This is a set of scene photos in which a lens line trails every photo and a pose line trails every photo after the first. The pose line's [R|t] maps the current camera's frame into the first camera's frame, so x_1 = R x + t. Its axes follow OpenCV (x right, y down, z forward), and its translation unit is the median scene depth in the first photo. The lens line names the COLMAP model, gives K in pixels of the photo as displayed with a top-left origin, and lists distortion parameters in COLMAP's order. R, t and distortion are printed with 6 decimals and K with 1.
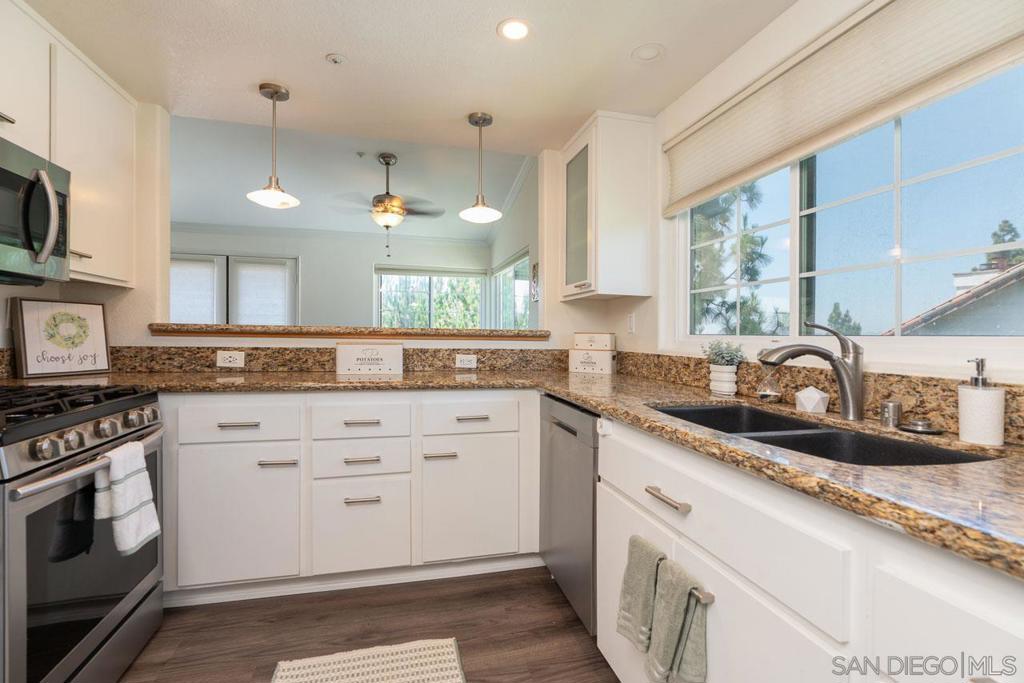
lens RADIAL K [[460.1, 0, 492.3], [0, 460.1, 339.4], [0, 0, 1]] dist [-0.004588, 0.000011]
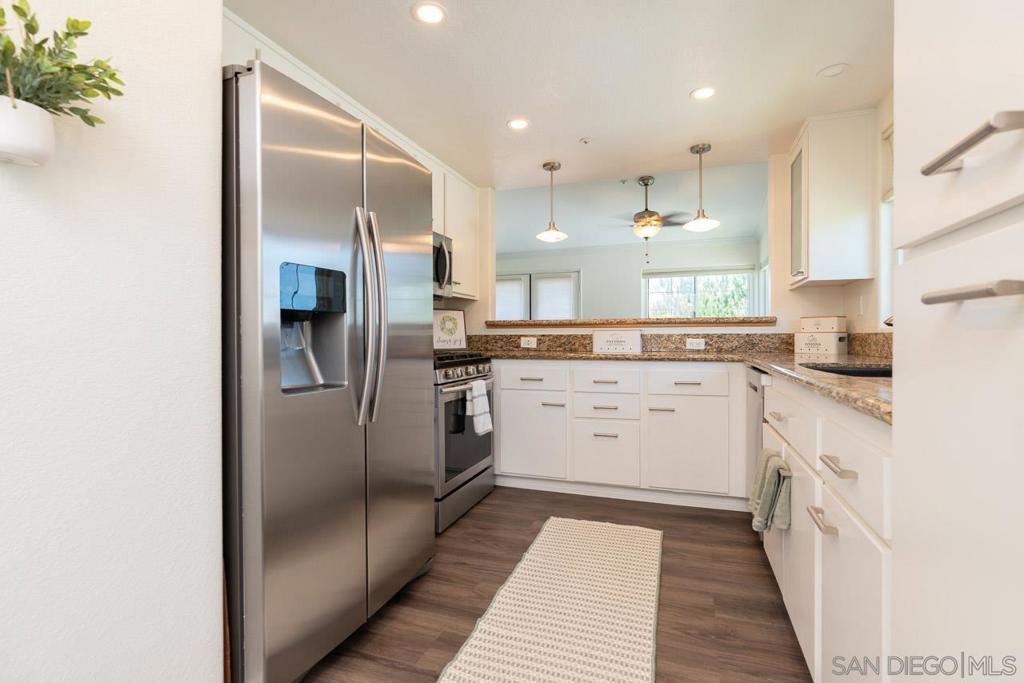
lens RADIAL K [[460.1, 0, 492.3], [0, 460.1, 339.4], [0, 0, 1]] dist [-0.004588, 0.000011]
pose [[0.816916, -0.009735, -0.576674, 0.233779], [0.002404, 0.999906, -0.013474, 0.056653], [0.576751, 0.009621, 0.816863, -0.350144]]
